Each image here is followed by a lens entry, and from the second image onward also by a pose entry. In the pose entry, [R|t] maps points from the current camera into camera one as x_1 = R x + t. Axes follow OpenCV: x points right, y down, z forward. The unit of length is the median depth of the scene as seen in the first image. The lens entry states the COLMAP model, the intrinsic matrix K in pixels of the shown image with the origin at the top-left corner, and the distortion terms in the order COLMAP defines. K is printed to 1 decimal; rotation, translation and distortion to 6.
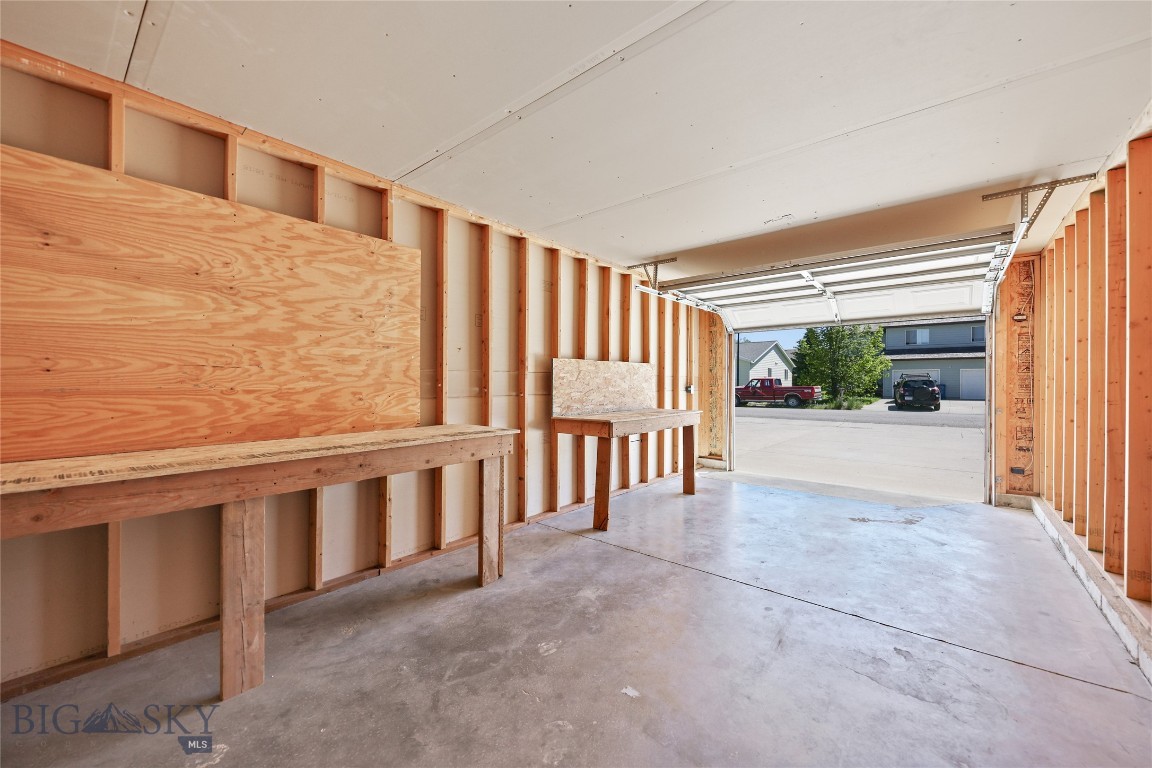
lens RADIAL K [[442.7, 0, 580.1], [0, 442.7, 382.6], [0, 0, 1]] dist [0.002533, 0.000124]
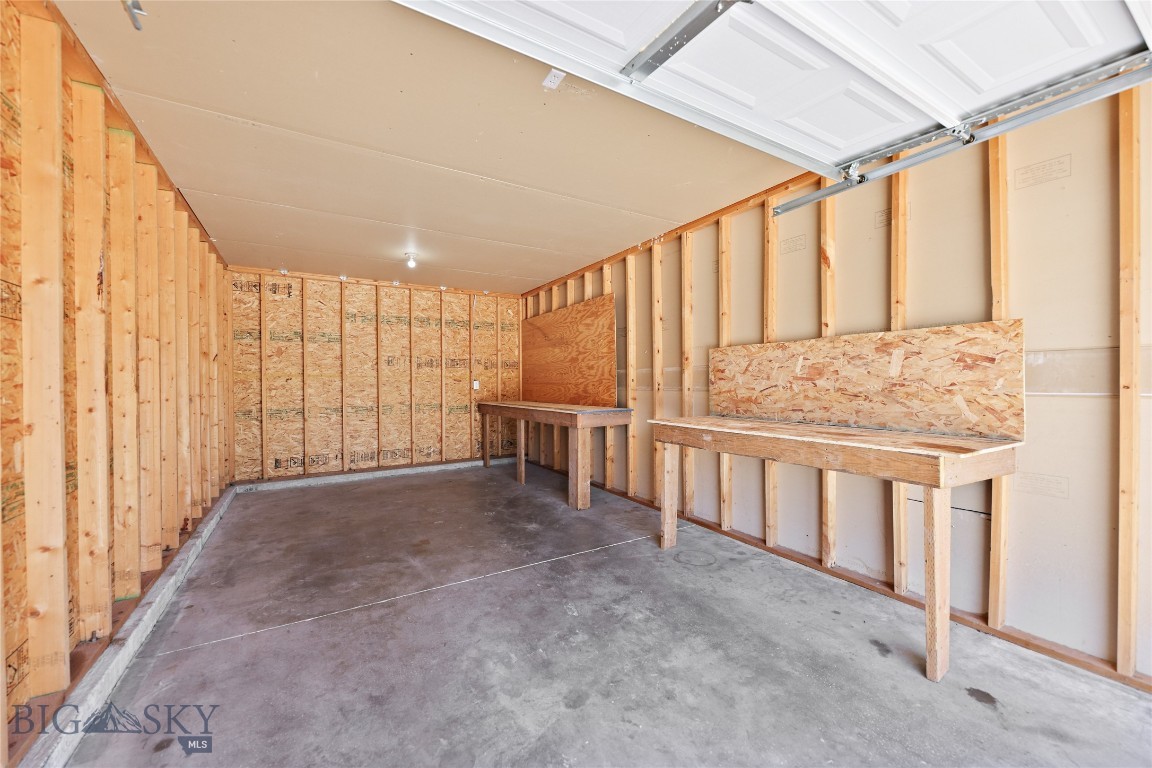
lens RADIAL K [[442.7, 0, 580.1], [0, 442.7, 382.6], [0, 0, 1]] dist [0.002533, 0.000124]
pose [[-0.331633, 0.000240, -0.943409, 1.317107], [0.006573, 0.999976, -0.002056, 0.018371], [0.943386, -0.006883, -0.331626, 1.623892]]
